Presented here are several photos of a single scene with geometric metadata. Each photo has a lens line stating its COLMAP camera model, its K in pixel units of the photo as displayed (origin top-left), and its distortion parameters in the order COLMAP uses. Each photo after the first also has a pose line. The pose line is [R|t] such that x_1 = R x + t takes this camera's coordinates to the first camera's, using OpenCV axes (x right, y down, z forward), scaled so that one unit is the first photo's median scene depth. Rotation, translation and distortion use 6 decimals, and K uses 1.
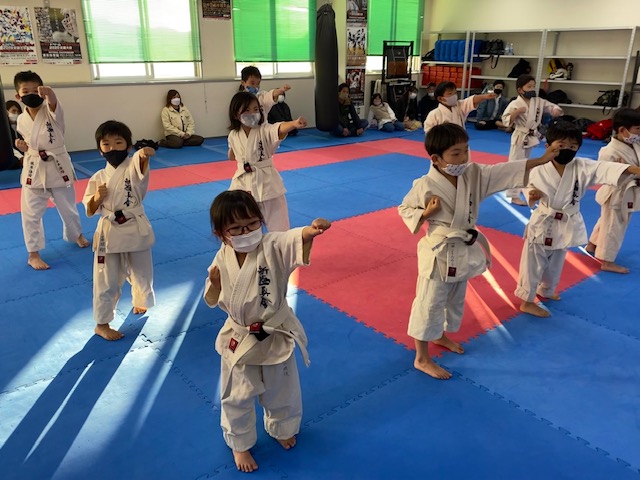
lens RADIAL K [[534.6, 0, 320.0], [0, 534.6, 240.0], [0, 0, 1]] dist [0.004622, 0.003284]
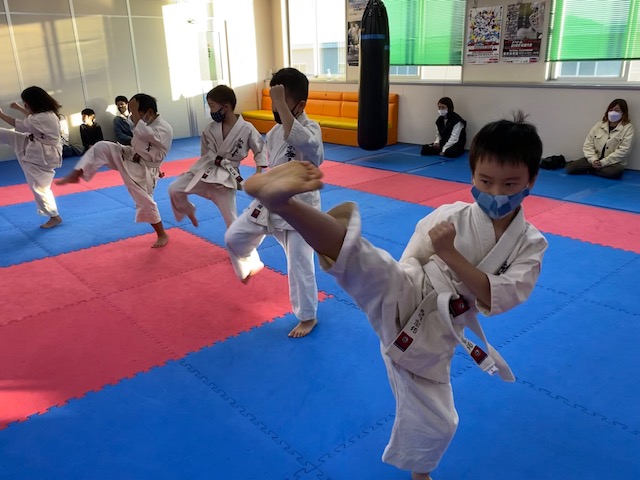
lens RADIAL K [[534.6, 0, 320.0], [0, 534.6, 240.0], [0, 0, 1]] dist [0.004622, 0.003284]
pose [[0.030237, 0.316149, -0.948228, 0.506069], [-0.310828, 0.904600, 0.291692, -0.213955], [0.949985, 0.285916, 0.125620, 0.643739]]
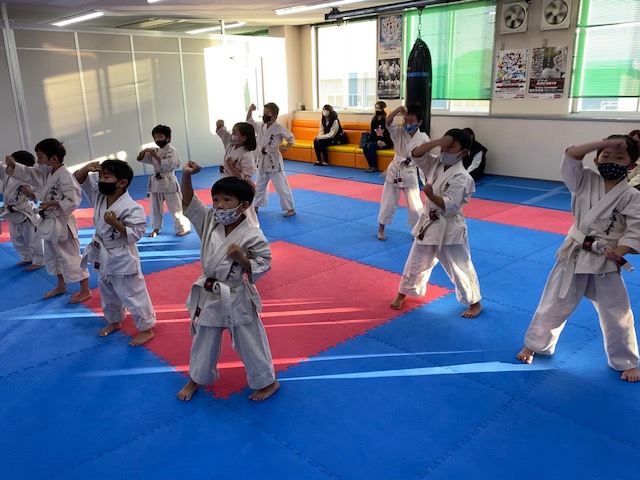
lens RADIAL K [[530.9, 0, 320.0], [0, 530.9, 240.0], [0, 0, 1]] dist [-0.005008, 0.007316]
pose [[0.063930, 0.266021, -0.961845, 0.585494], [-0.317604, 0.919127, 0.233096, -0.175190], [0.946066, 0.290584, 0.143249, 0.513930]]
